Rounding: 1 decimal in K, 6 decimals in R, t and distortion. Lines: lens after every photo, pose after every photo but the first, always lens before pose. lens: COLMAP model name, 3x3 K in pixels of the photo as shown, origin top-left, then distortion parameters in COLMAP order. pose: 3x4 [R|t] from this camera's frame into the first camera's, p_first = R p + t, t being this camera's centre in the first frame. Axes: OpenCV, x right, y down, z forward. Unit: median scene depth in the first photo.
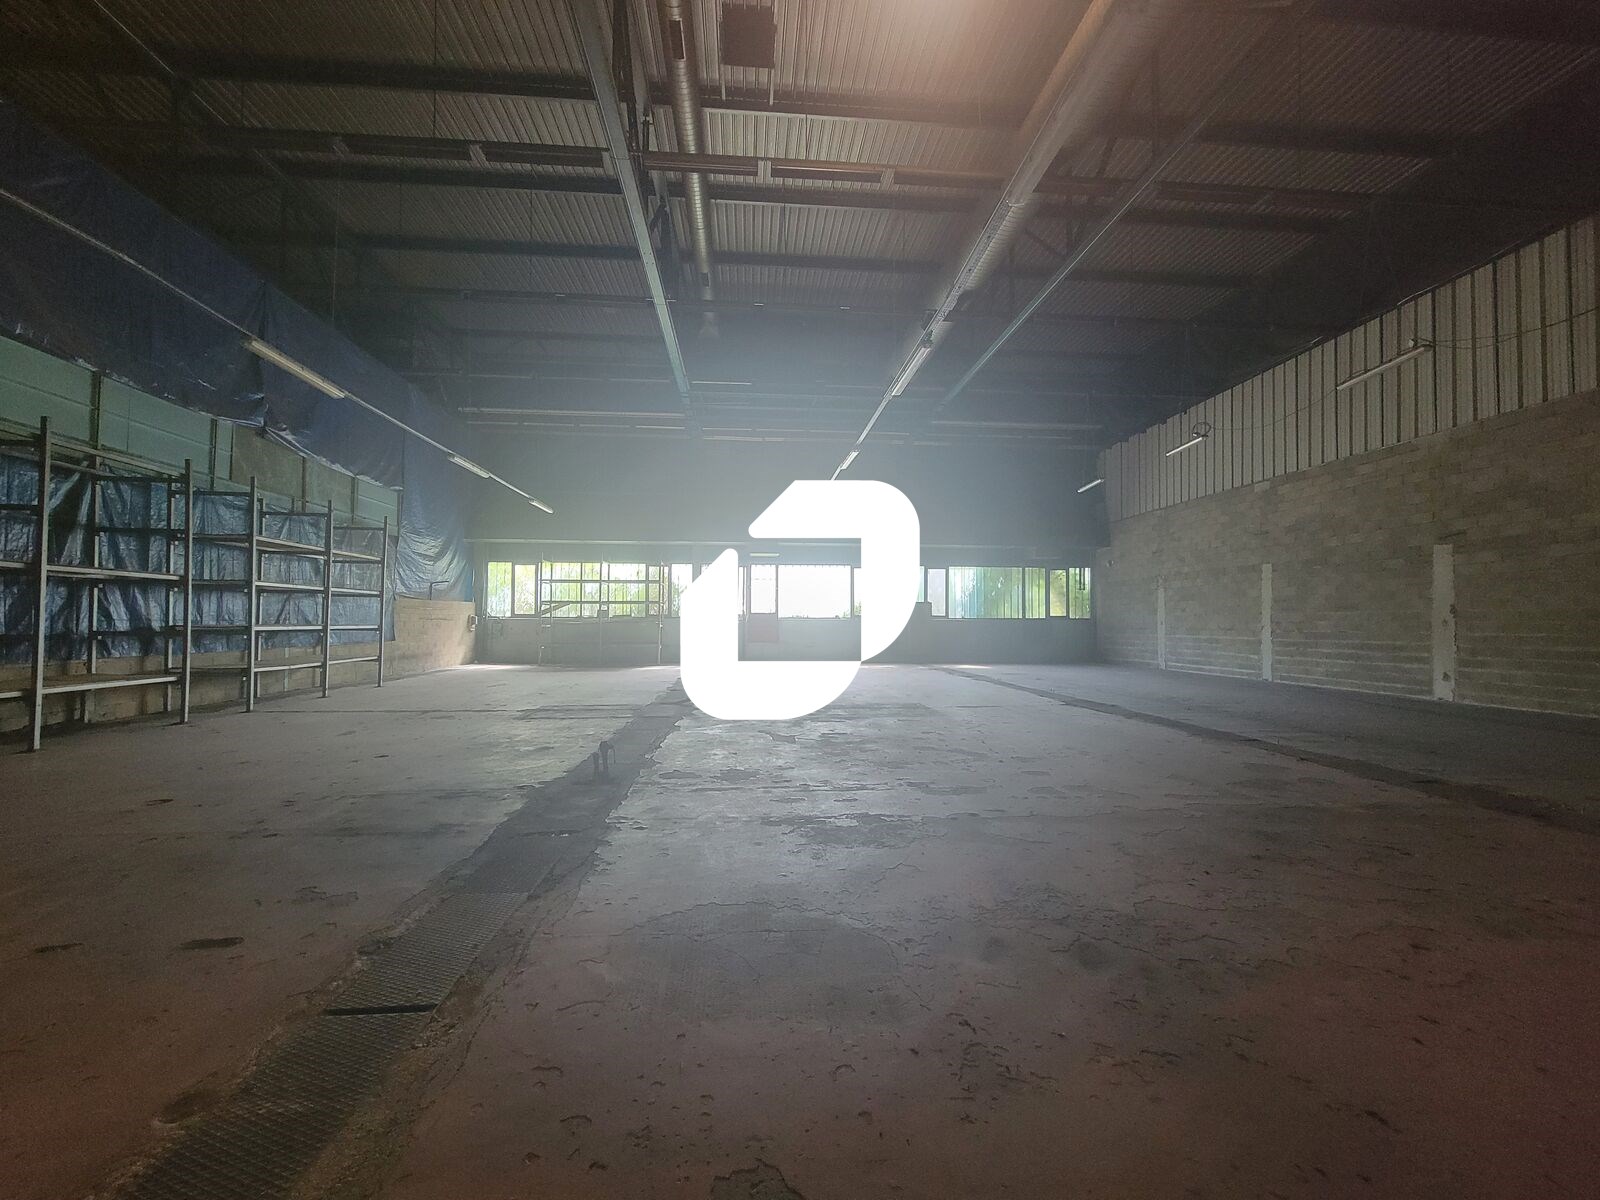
lens RADIAL K [[651.3, 0, 798.5], [0, 651.3, 605.8], [0, 0, 1]] dist [0.001945, -0.000696]
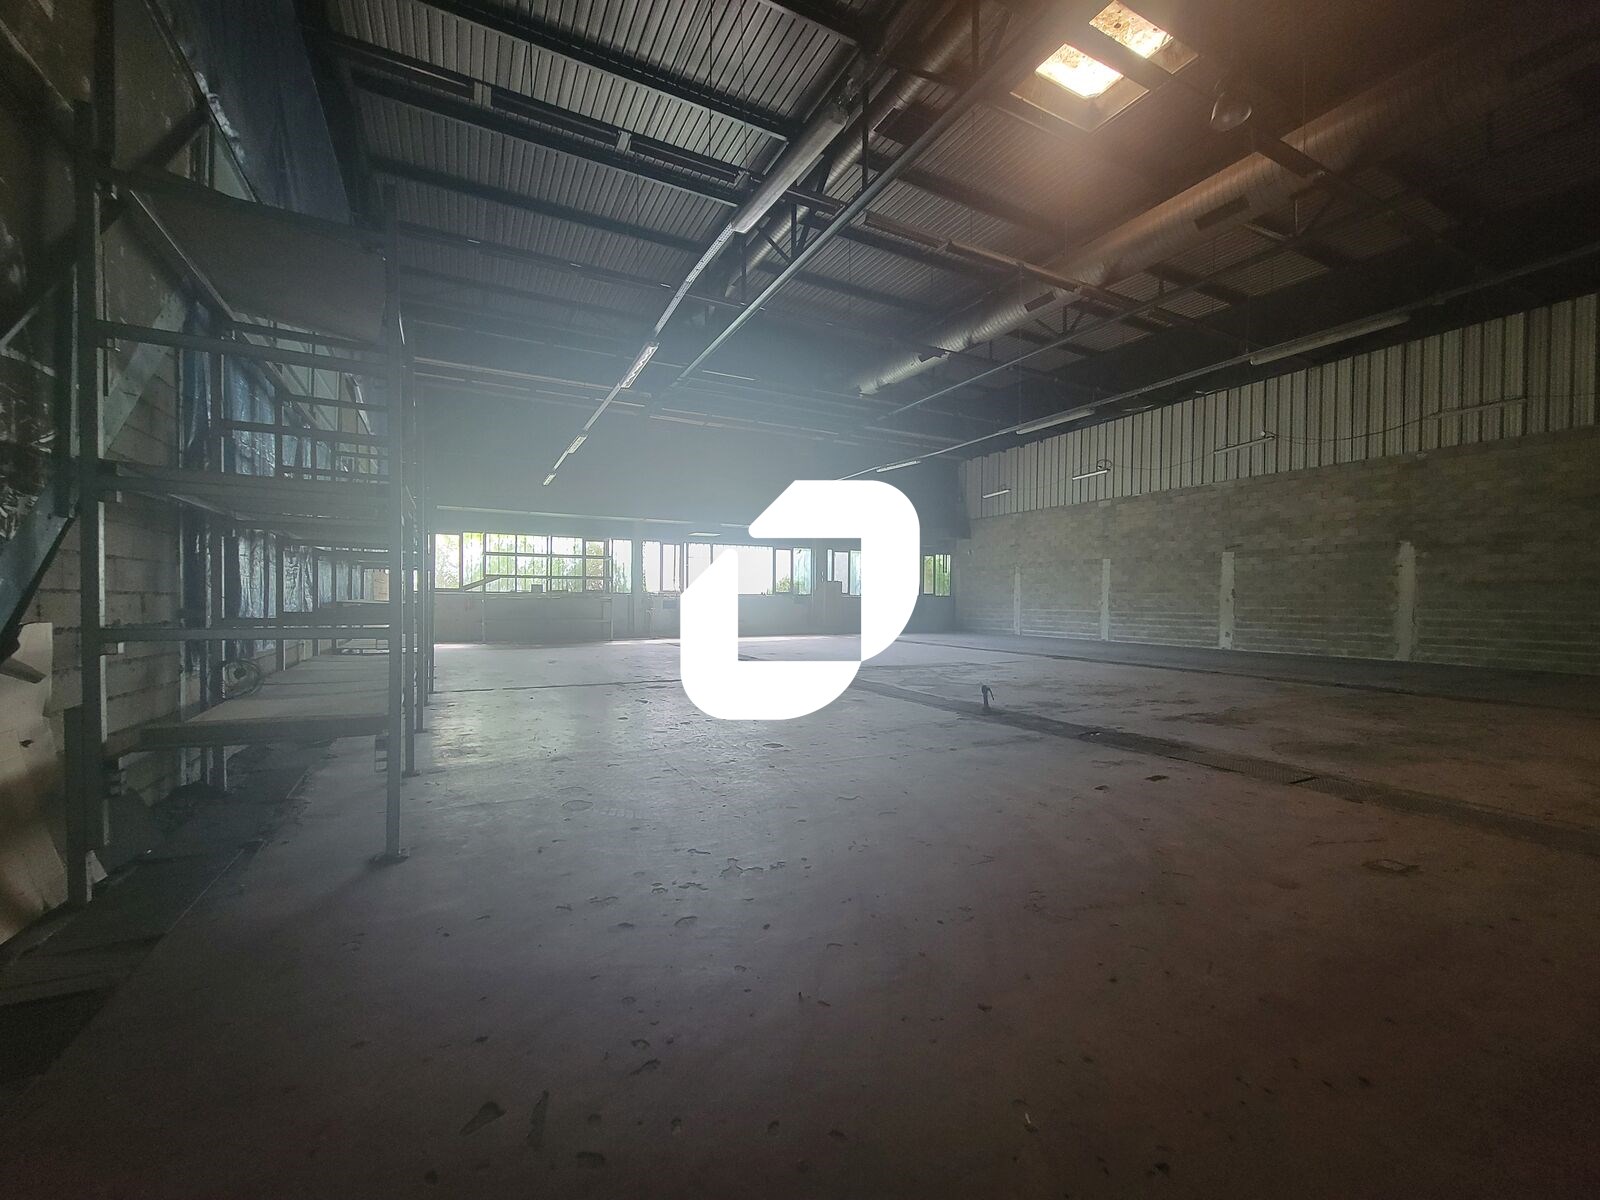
lens RADIAL K [[651.3, 0, 799.6], [0, 651.3, 604.1], [0, 0, 1]] dist [0.001945, -0.000696]
pose [[0.920453, 0.000034, 0.390854, -0.461058], [-0.013915, 0.999369, 0.032683, -0.002731], [-0.390606, -0.035521, 0.919872, -0.049732]]
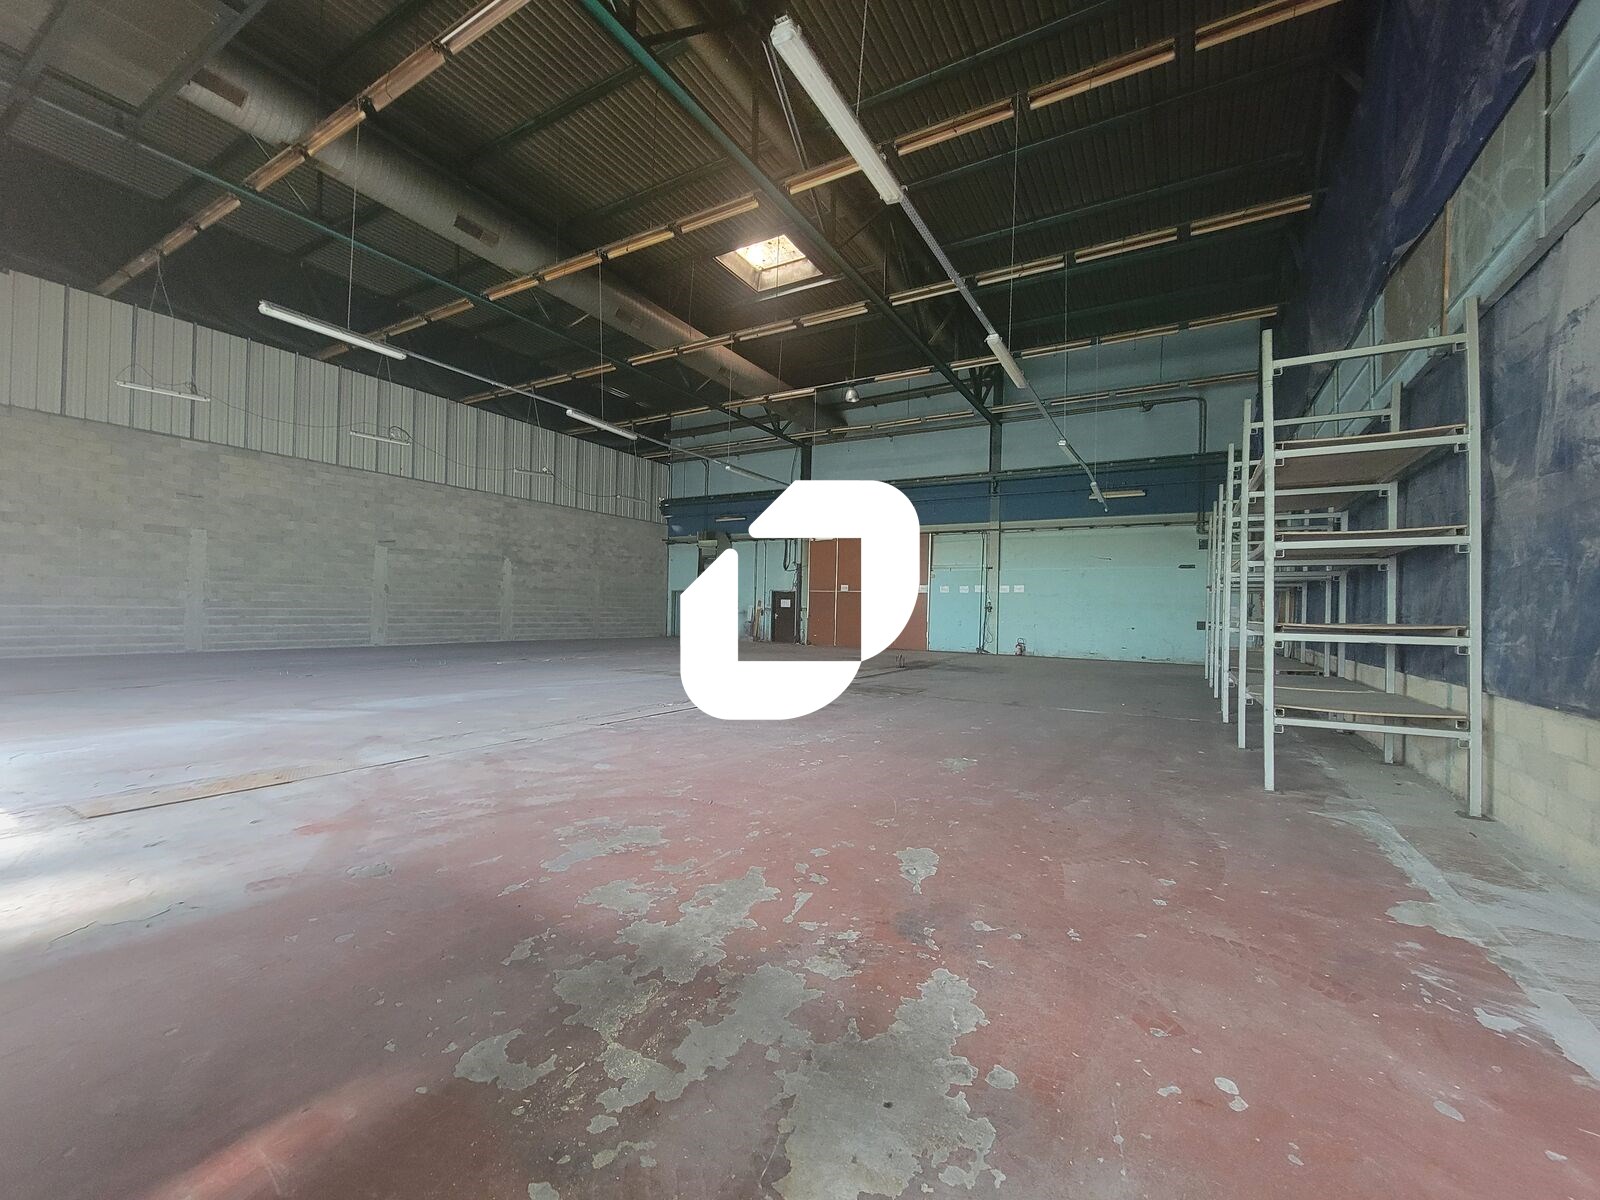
lens RADIAL K [[651.3, 0, 802.0], [0, 651.3, 608.3], [0, 0, 1]] dist [0.001945, -0.000696]
pose [[-0.820458, -0.017753, 0.571431, -0.563813], [-0.037450, 0.999040, -0.022732, 0.040705], [-0.570479, -0.040051, -0.820335, 1.295869]]
